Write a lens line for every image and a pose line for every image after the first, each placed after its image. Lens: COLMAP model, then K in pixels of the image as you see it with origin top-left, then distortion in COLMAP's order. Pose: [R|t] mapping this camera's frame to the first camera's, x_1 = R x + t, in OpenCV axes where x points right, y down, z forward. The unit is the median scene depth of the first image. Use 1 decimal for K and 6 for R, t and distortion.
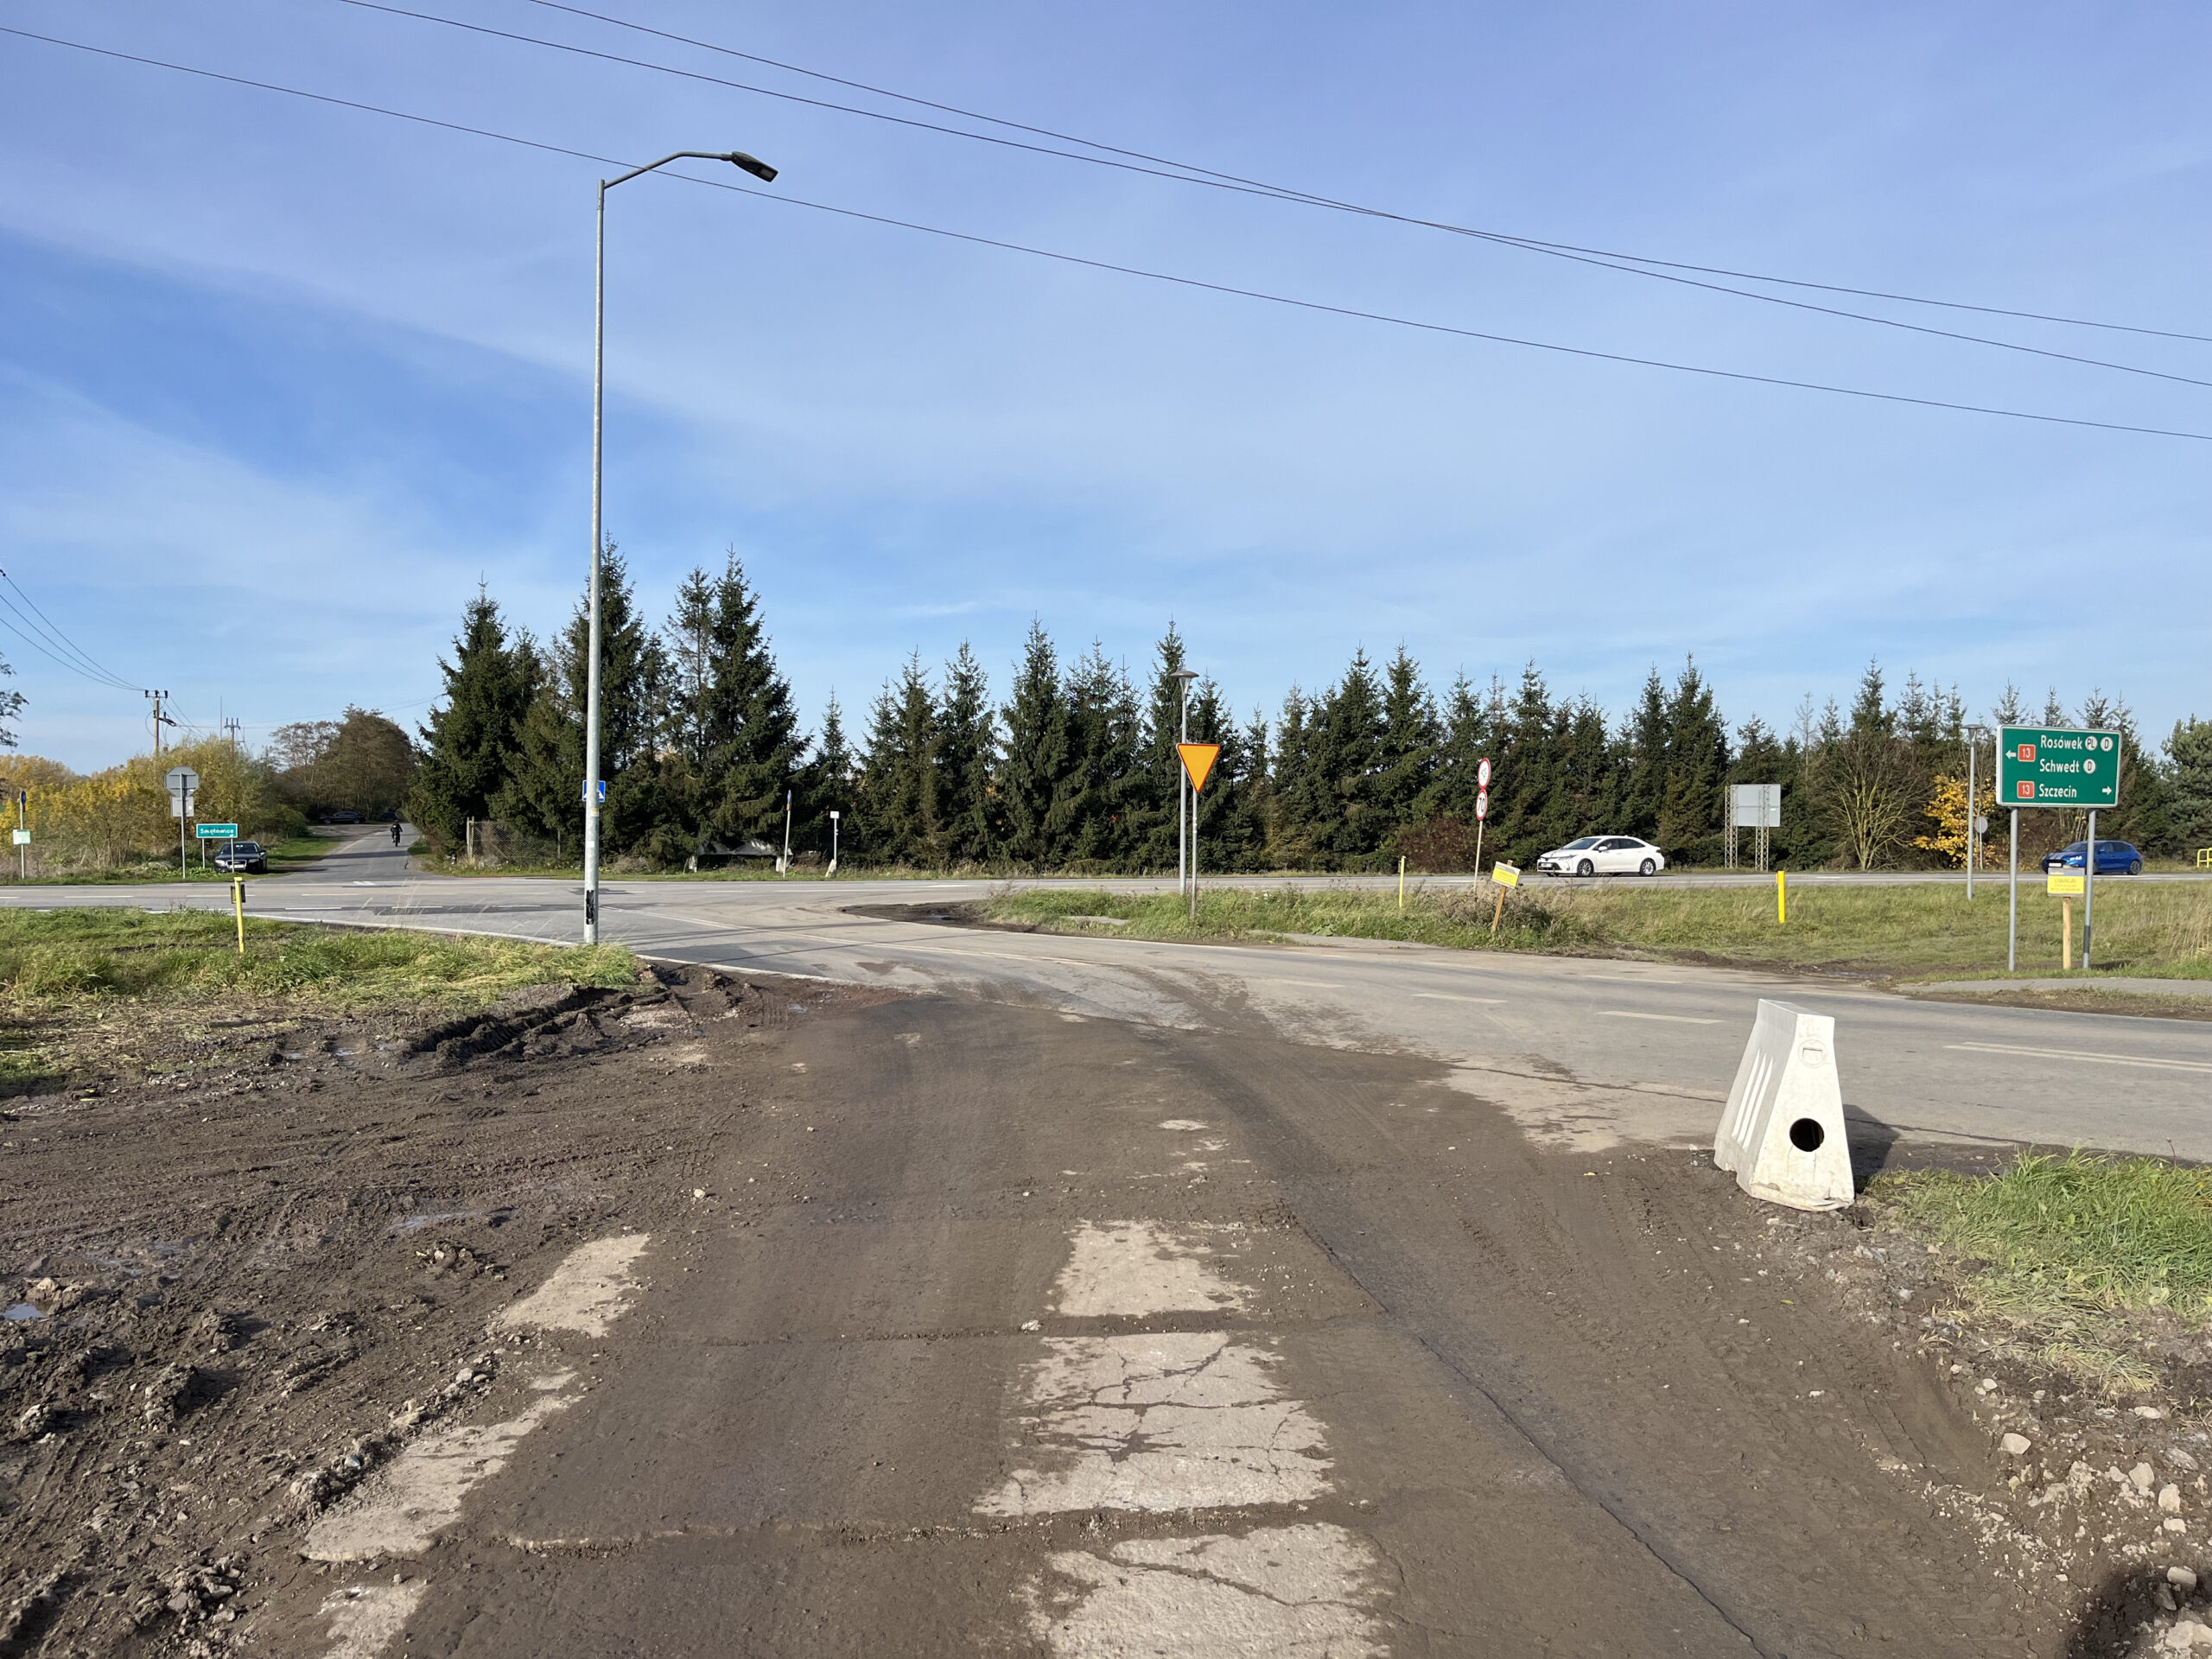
lens RADIAL K [[1686.3, 0, 1106.0], [0, 1686.3, 829.5], [0, 0, 1]] dist [0.062287, -0.094442]
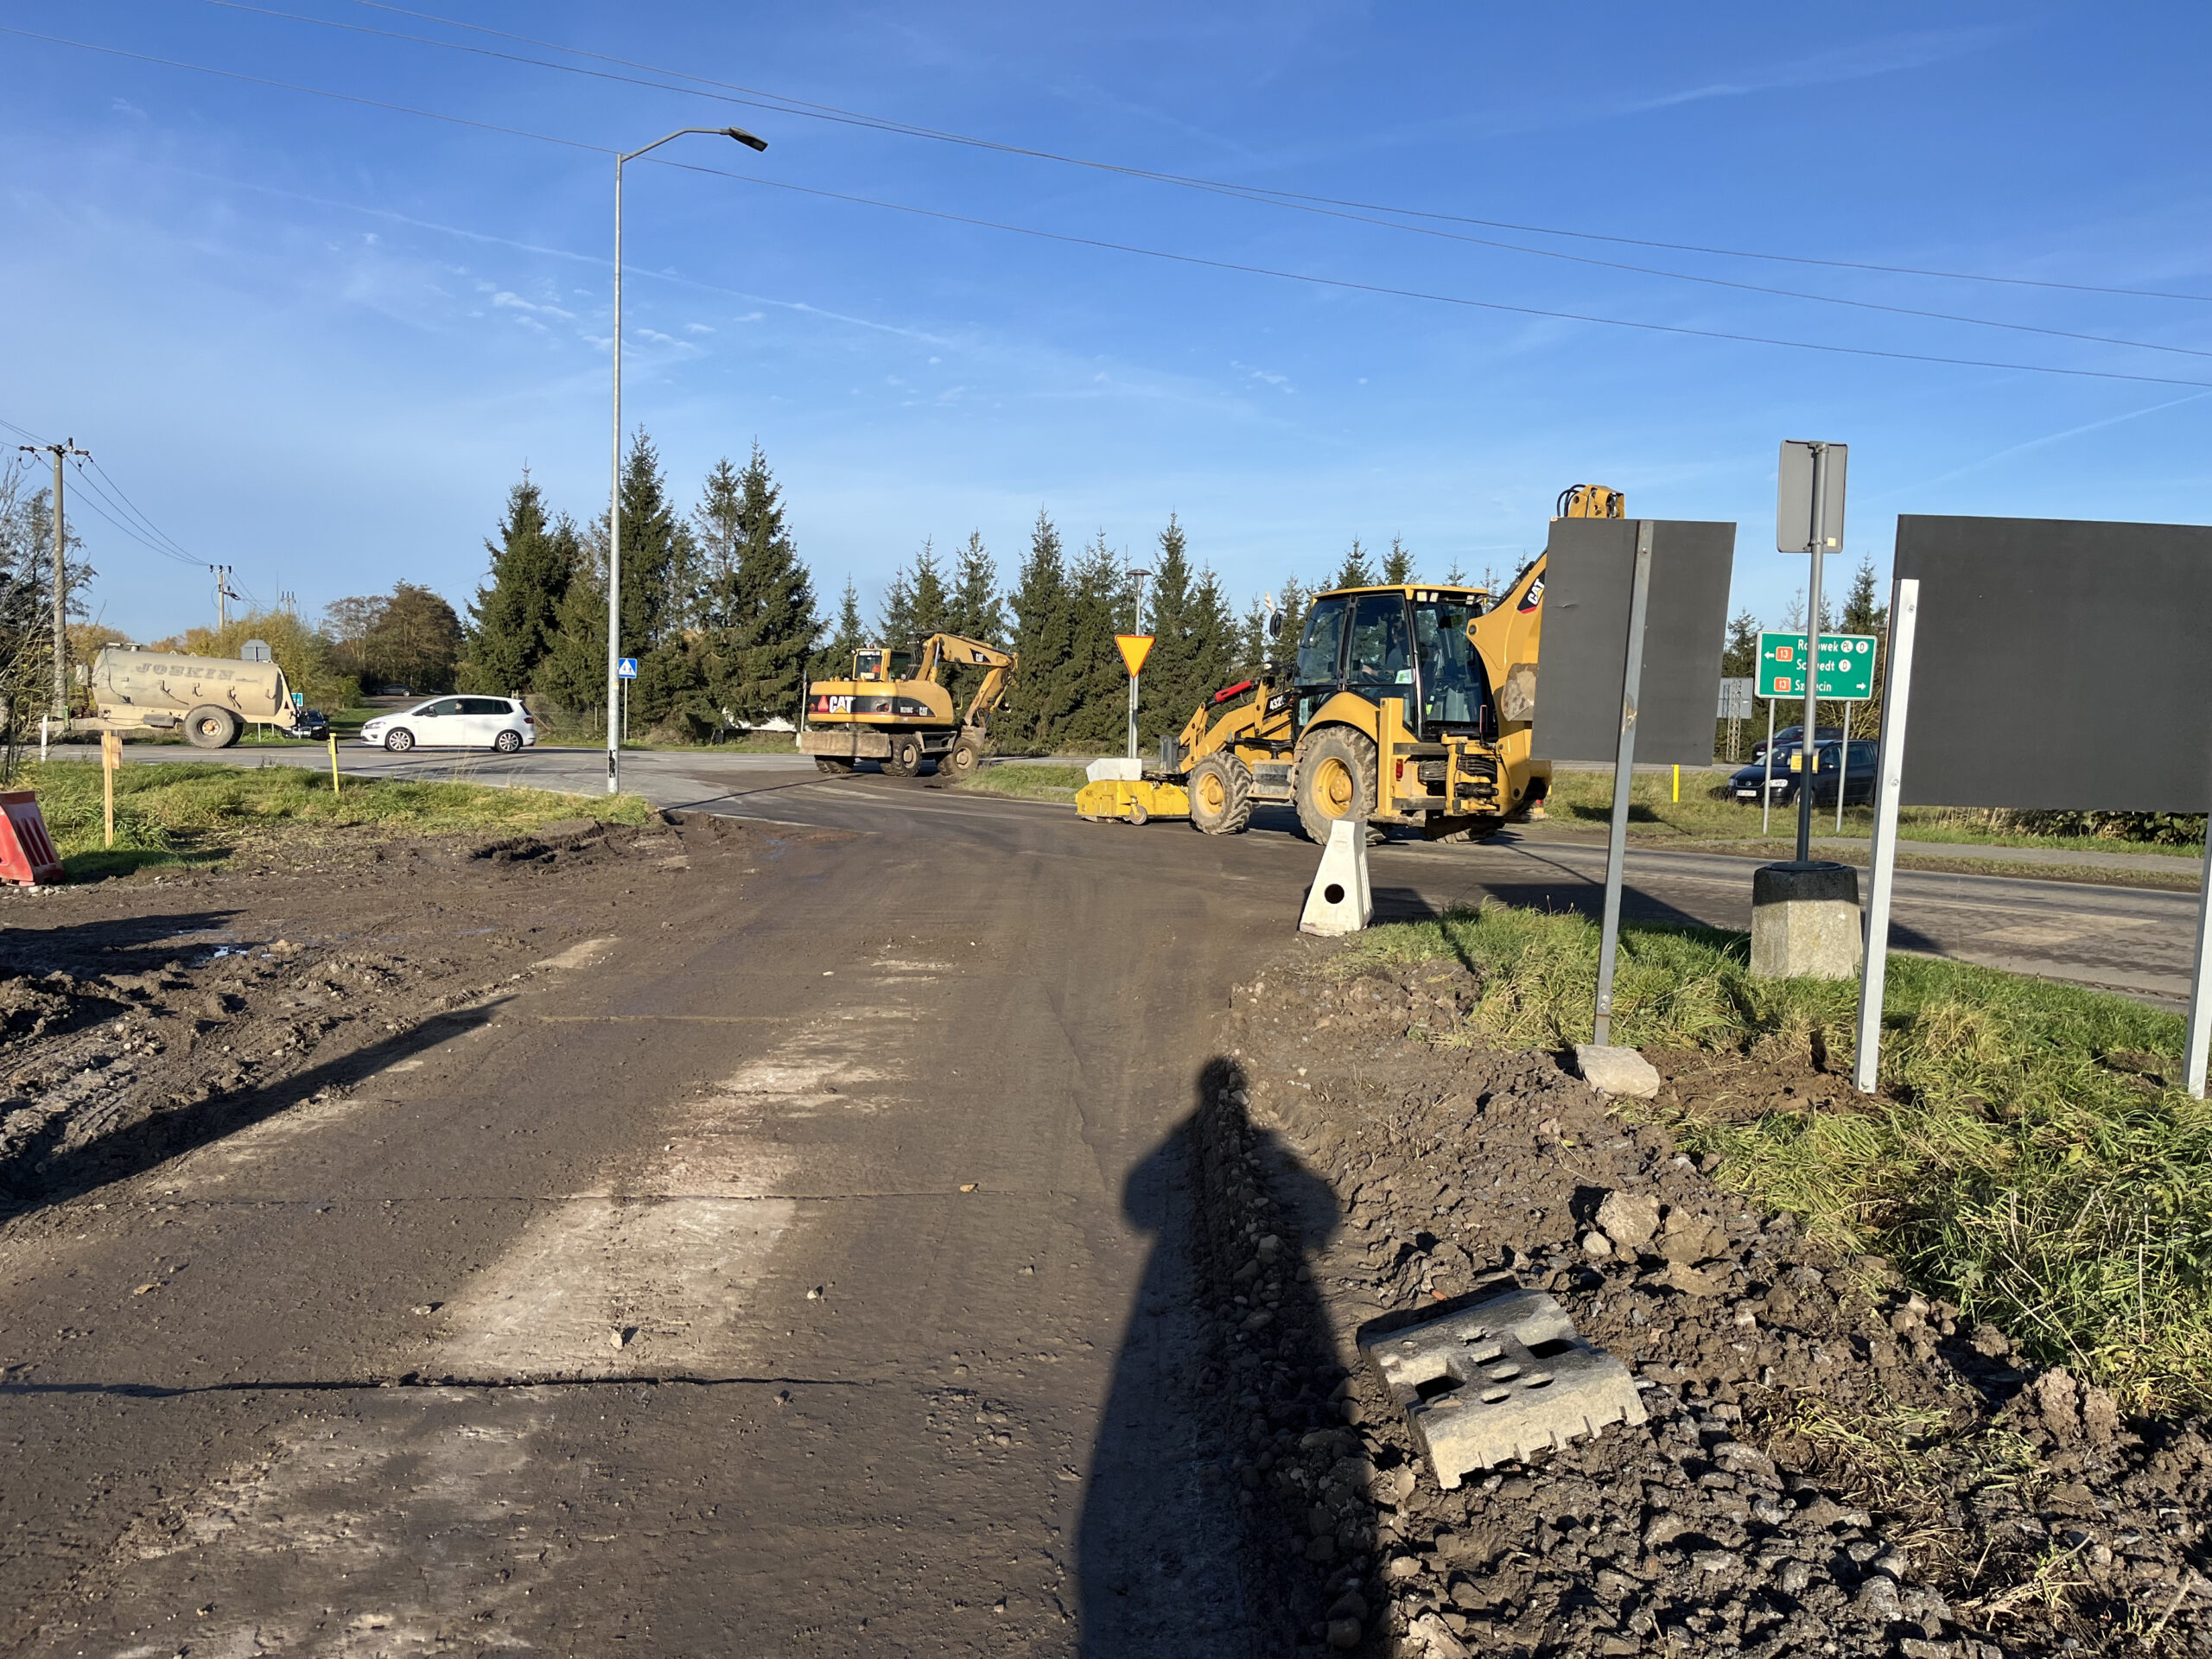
lens RADIAL K [[1811.1, 0, 1106.0], [0, 1811.1, 829.5], [0, 0, 1]] dist [0.077231, -0.185320]
pose [[0.998857, 0.018607, -0.044027, 0.052661], [-0.015845, 0.997934, 0.062261, 0.002813], [0.045095, -0.061493, 0.997088, -0.141457]]
